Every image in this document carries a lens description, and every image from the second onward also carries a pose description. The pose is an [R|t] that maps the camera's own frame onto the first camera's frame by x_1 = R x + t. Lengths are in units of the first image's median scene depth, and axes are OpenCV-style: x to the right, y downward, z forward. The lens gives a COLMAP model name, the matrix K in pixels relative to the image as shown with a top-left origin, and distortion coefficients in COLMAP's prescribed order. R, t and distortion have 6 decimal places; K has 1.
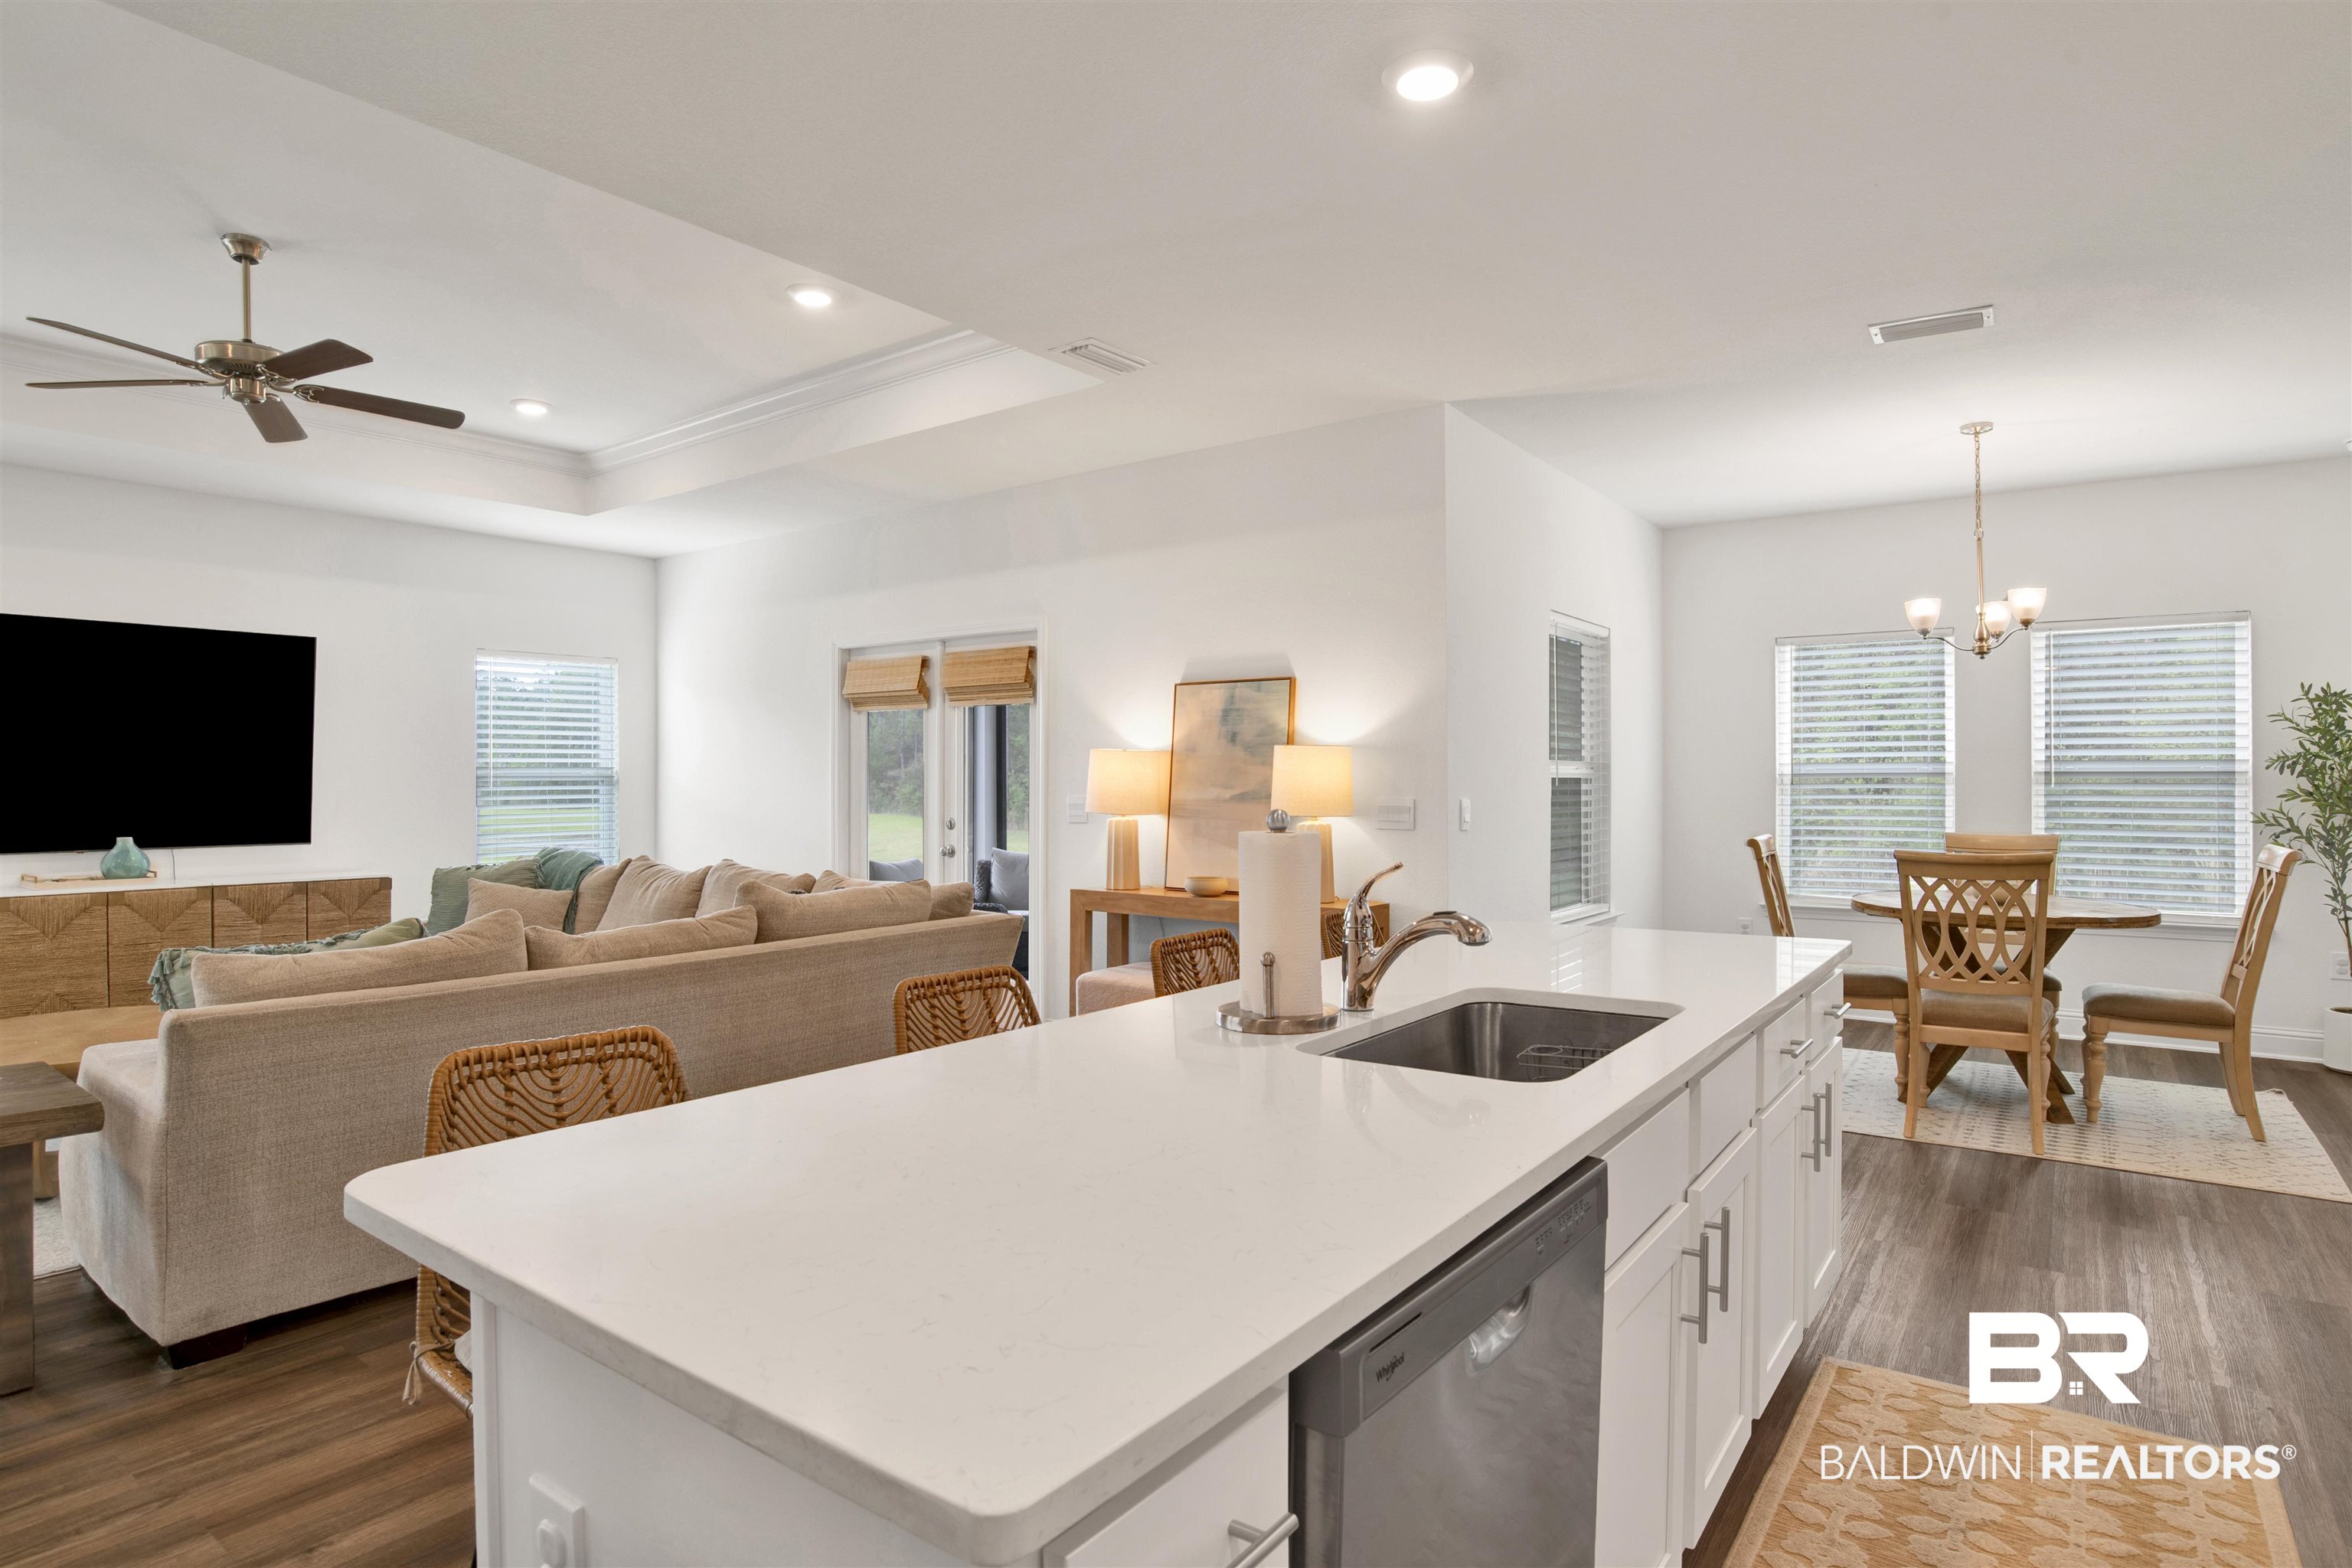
lens RADIAL K [[1231.6, 0, 1187.6], [0, 1231.6, 777.9], [0, 0, 1]] dist [-0.038158, -0.001607]
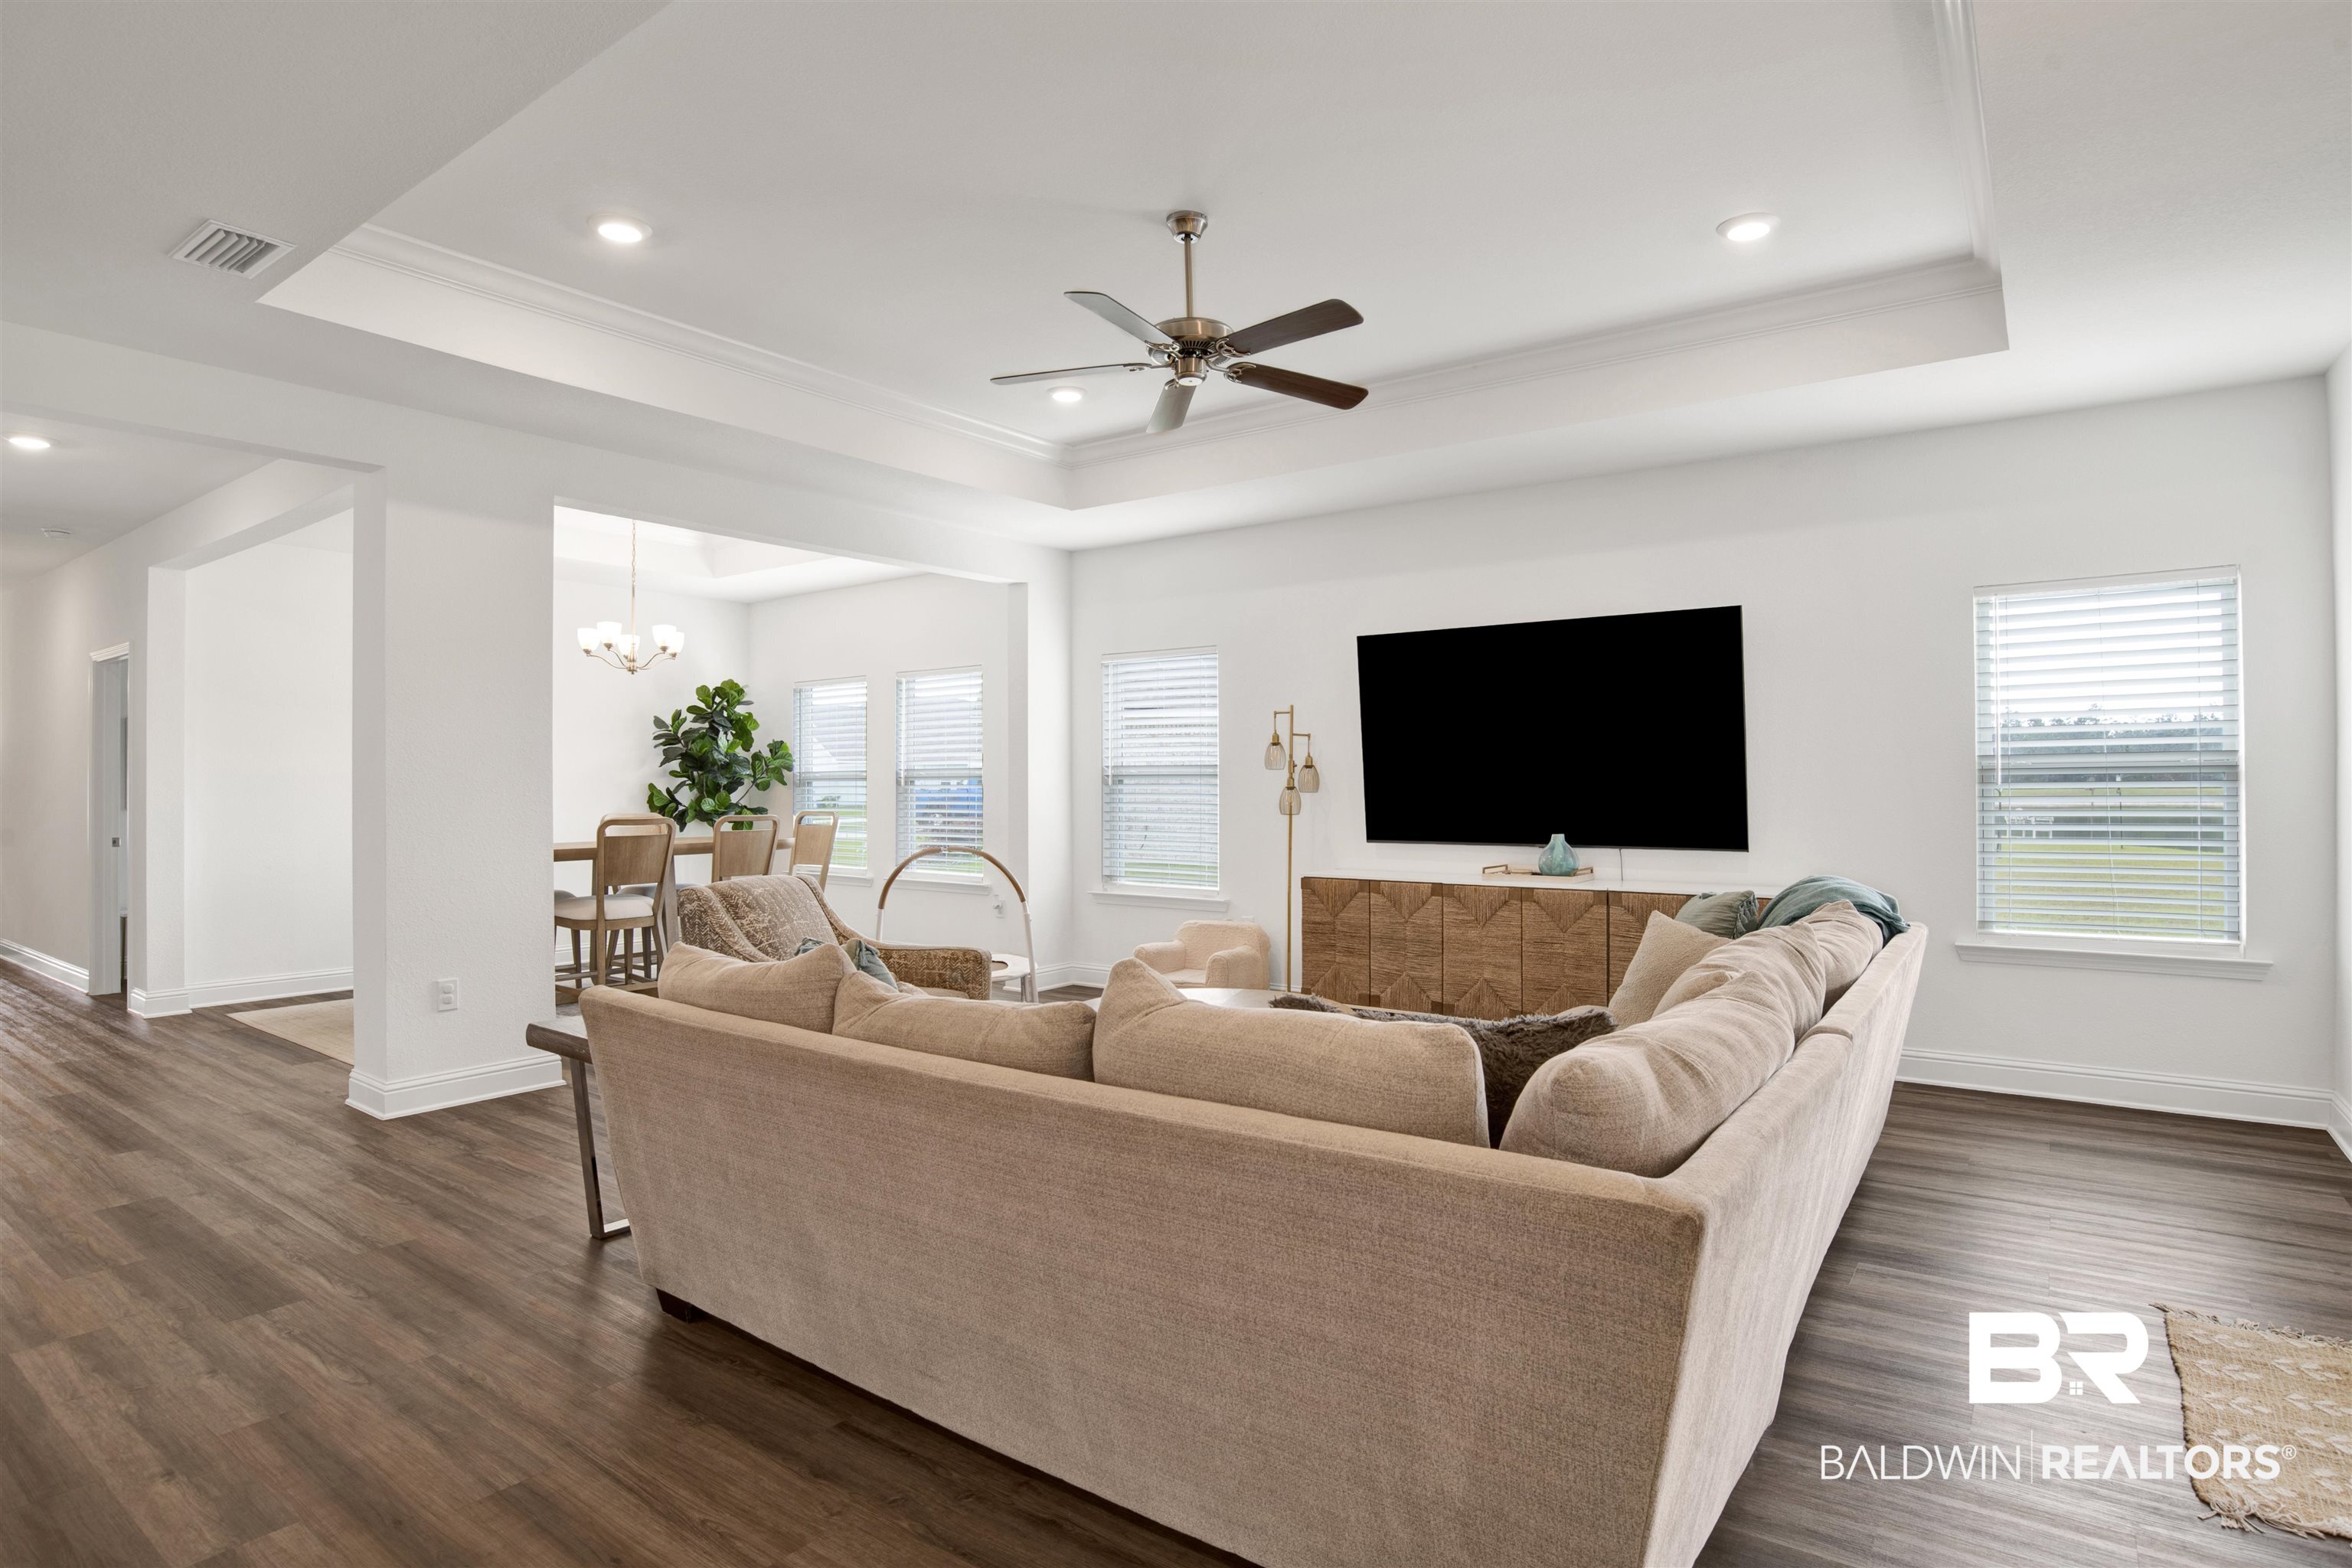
lens RADIAL K [[1231.6, 0, 1181.2], [0, 1231.6, 784.4], [0, 0, 1]] dist [-0.038158, -0.001607]
pose [[0.007953, 0.004221, -0.999959, 0.133744], [0.006674, 0.999969, 0.004274, 0.001581], [0.999946, -0.006708, 0.007925, 0.679962]]
